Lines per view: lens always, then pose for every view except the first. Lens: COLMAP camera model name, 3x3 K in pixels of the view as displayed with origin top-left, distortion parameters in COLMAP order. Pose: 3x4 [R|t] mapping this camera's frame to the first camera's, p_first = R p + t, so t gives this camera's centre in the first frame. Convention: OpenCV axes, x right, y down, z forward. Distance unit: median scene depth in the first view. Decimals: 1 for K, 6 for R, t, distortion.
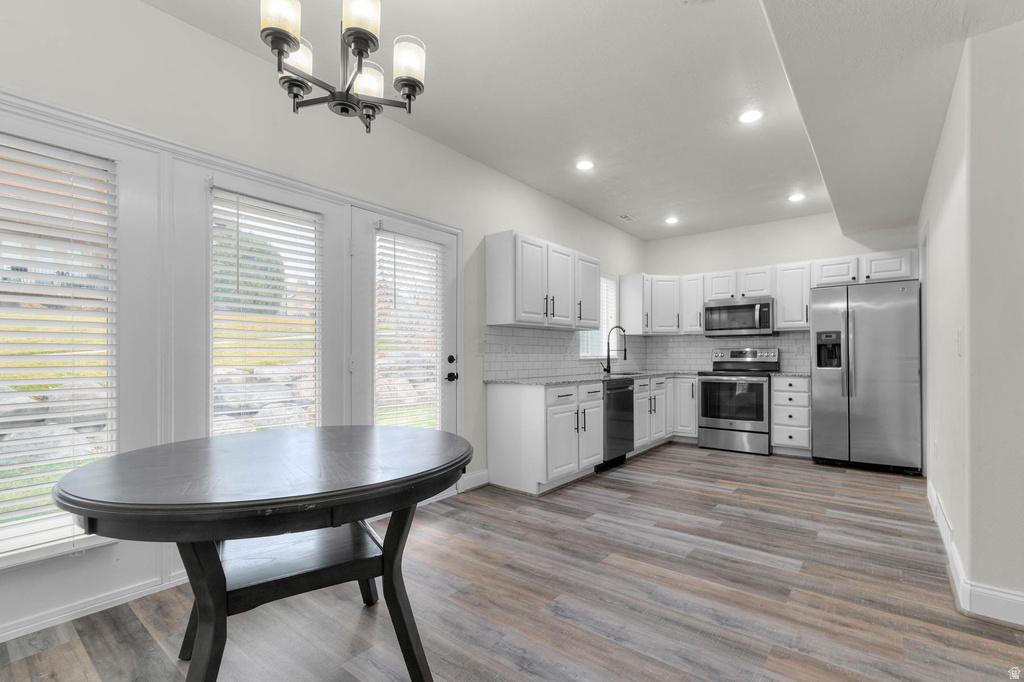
lens RADIAL K [[482.7, 0, 509.4], [0, 482.7, 354.9], [0, 0, 1]] dist [0.016296, -0.000233]
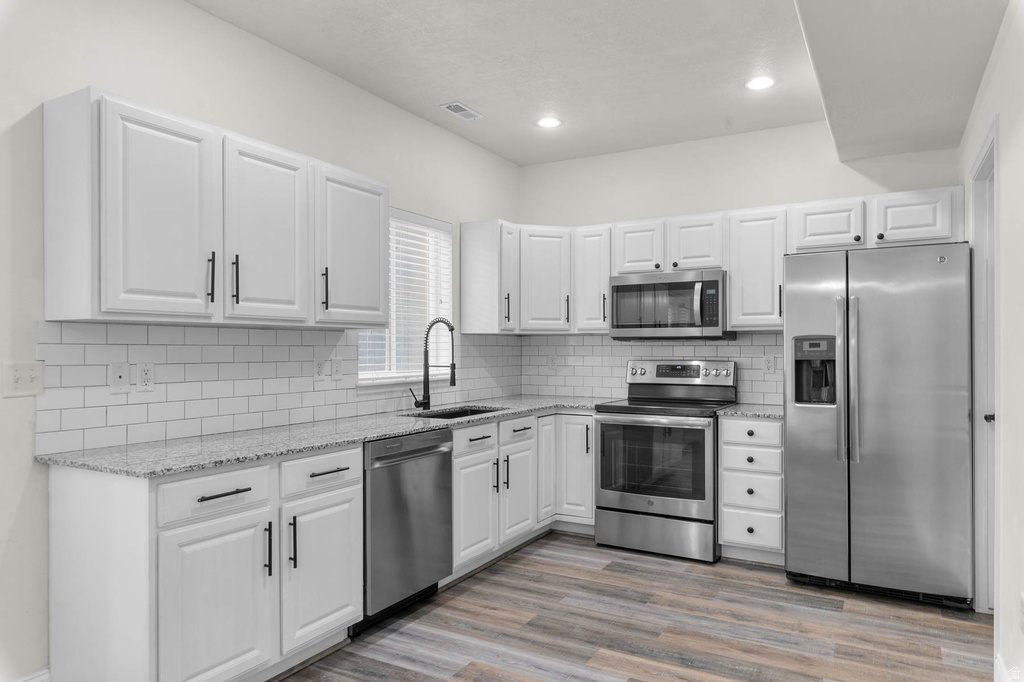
lens RADIAL K [[669.7, 0, 512.5], [0, 669.7, 343.7], [0, 0, 1]] dist [0.001434, 0.002216]
pose [[0.989824, 0.004421, 0.142227, 0.211863], [-0.003929, 0.999985, -0.003743, -0.033337], [-0.142241, 0.003146, 0.989827, 0.302961]]
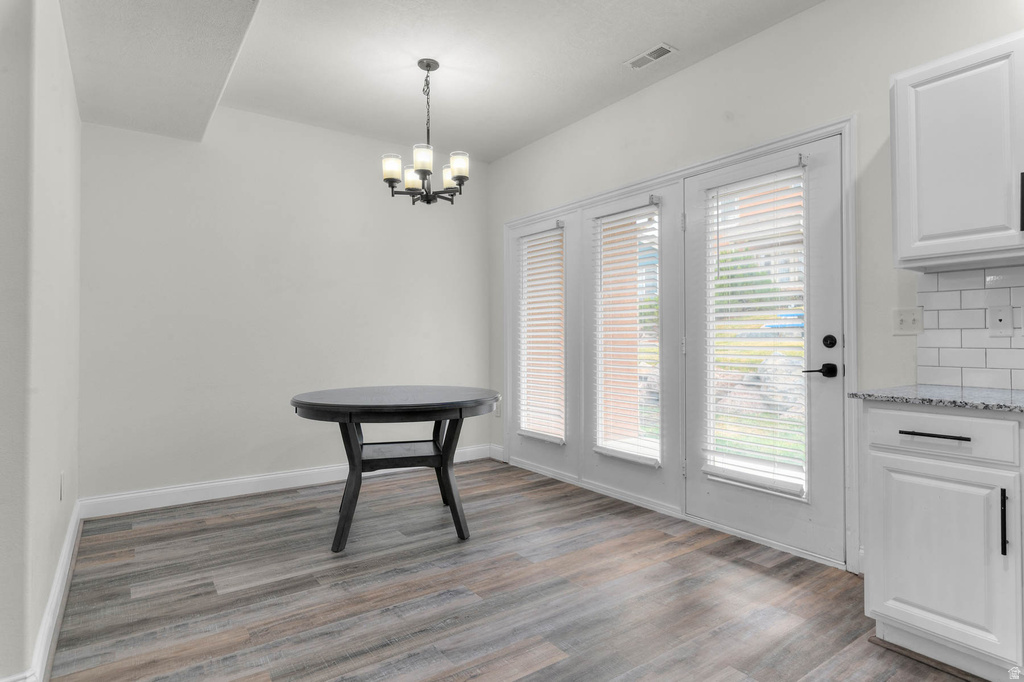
lens RADIAL K [[554.6, 0, 530.8], [0, 554.6, 325.7], [0, 0, 1]] dist [-0.000595, -0.000163]
pose [[-0.273002, -0.019639, -0.961813, 0.488612], [0.007822, 0.999713, -0.022634, 0.001433], [0.961982, -0.013703, -0.272770, 0.614609]]
